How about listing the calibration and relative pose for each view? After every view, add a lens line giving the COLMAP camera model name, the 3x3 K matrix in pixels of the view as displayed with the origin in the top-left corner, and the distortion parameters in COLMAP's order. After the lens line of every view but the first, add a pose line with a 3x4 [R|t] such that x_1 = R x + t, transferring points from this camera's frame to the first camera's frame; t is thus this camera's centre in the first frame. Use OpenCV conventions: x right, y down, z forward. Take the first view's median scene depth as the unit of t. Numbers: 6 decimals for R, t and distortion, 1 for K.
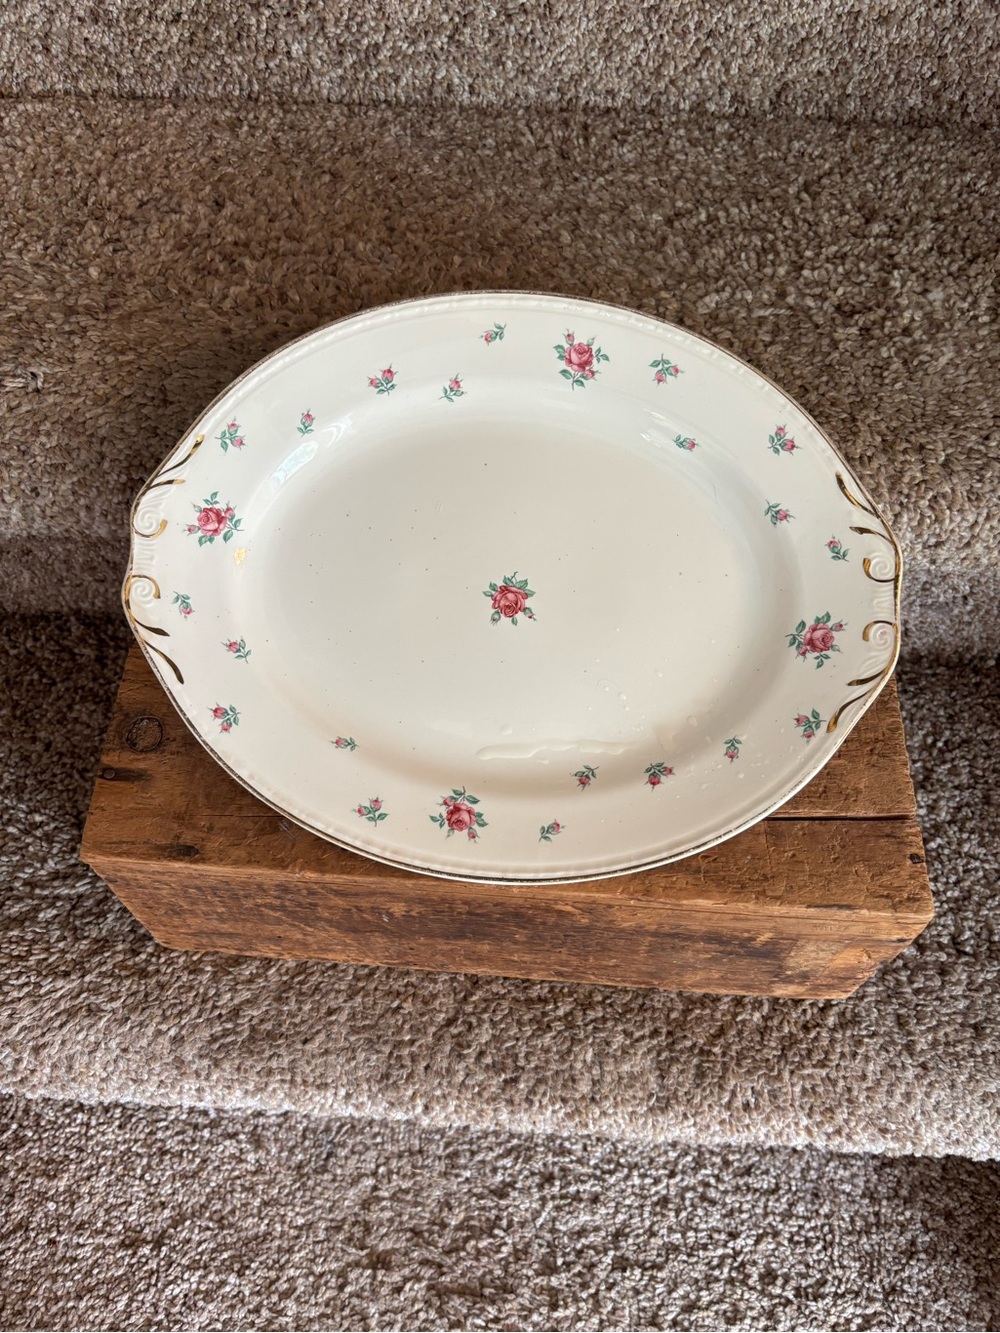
lens RADIAL K [[1025.6, 0, 489.5], [0, 1025.6, 667.7], [0, 0, 1]] dist [-0.031199, 0.013625]
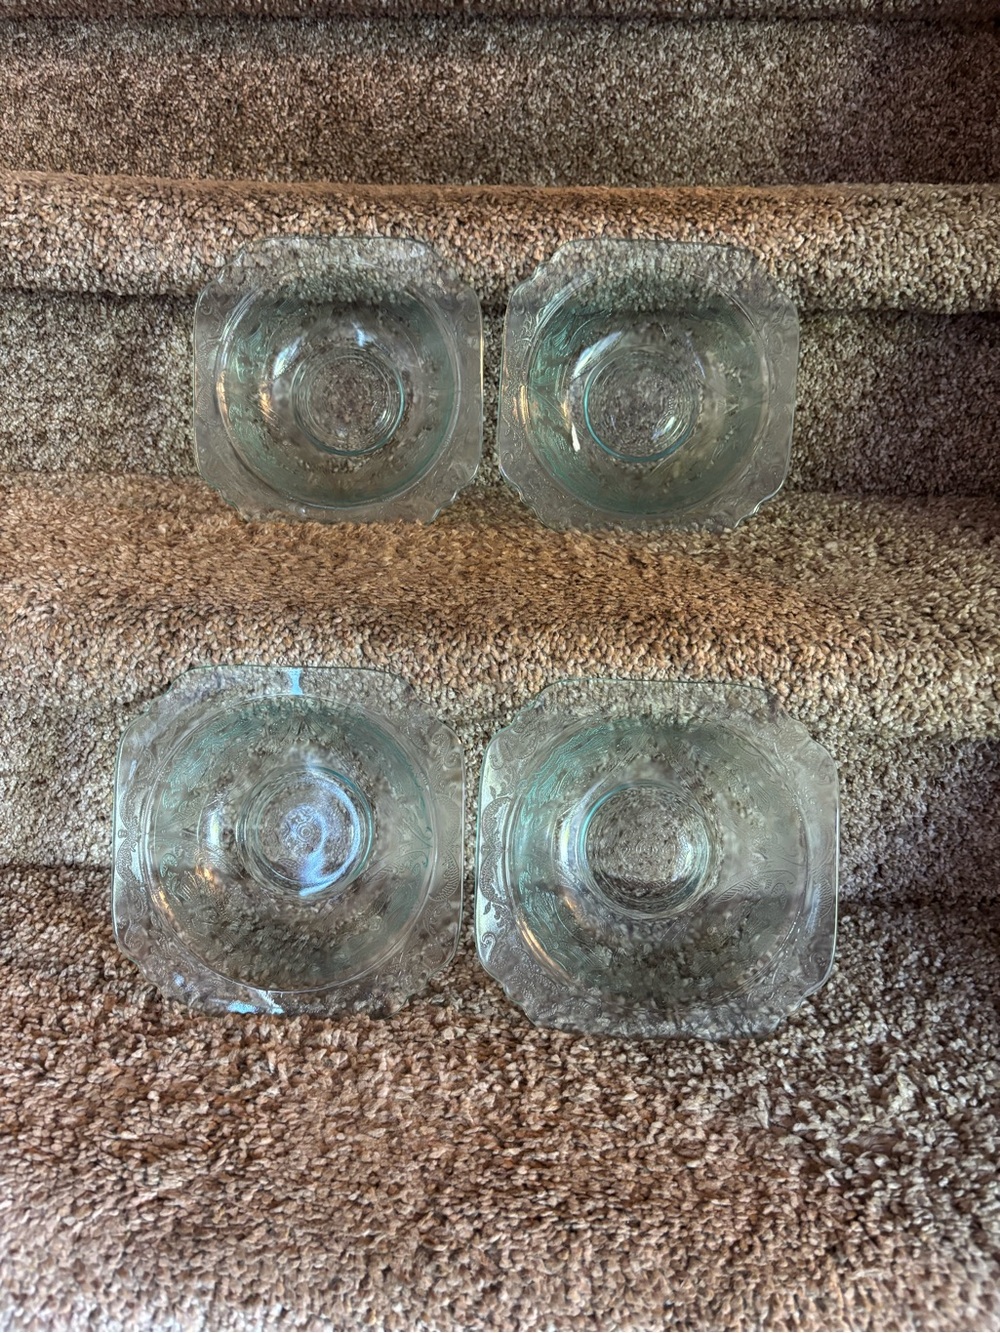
lens RADIAL K [[1025.6, 0, 492.8], [0, 1025.6, 656.0], [0, 0, 1]] dist [-0.031199, 0.013625]
pose [[0.999842, 0.014814, 0.009839, 0.007075], [-0.006064, 0.804091, -0.594475, 0.476833], [-0.016718, 0.594322, 0.804054, 0.065454]]
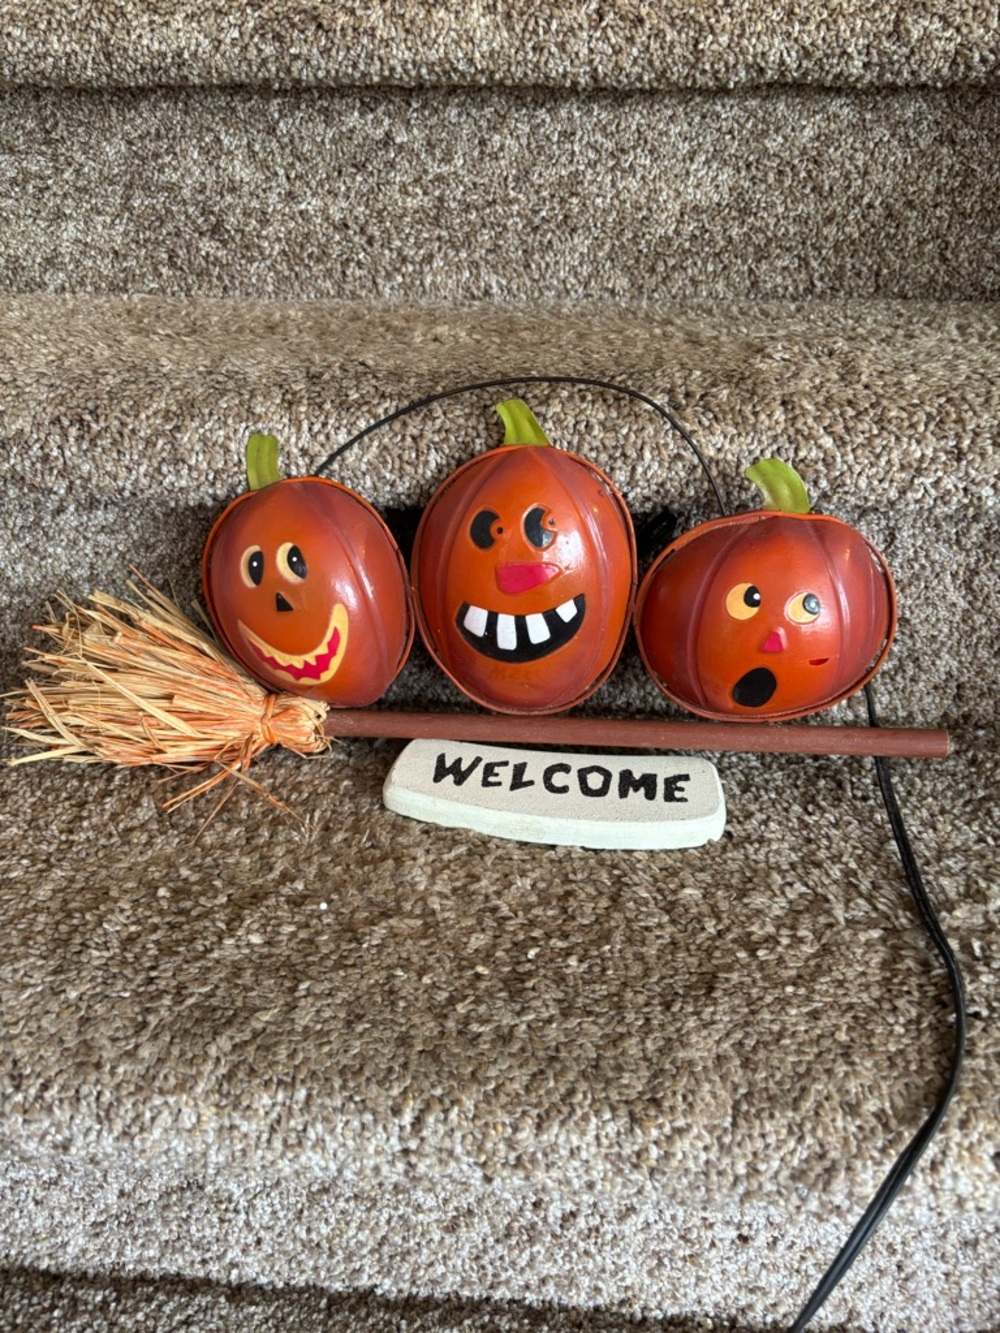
lens RADIAL K [[1025.6, 0, 485.5], [0, 1025.6, 661.0], [0, 0, 1]] dist [-0.031199, 0.013625]
pose [[0.999579, 0.013838, -0.025515, -0.001832], [-0.025762, 0.827940, -0.560225, 0.564600], [0.013373, 0.560646, 0.827947, 0.245002]]
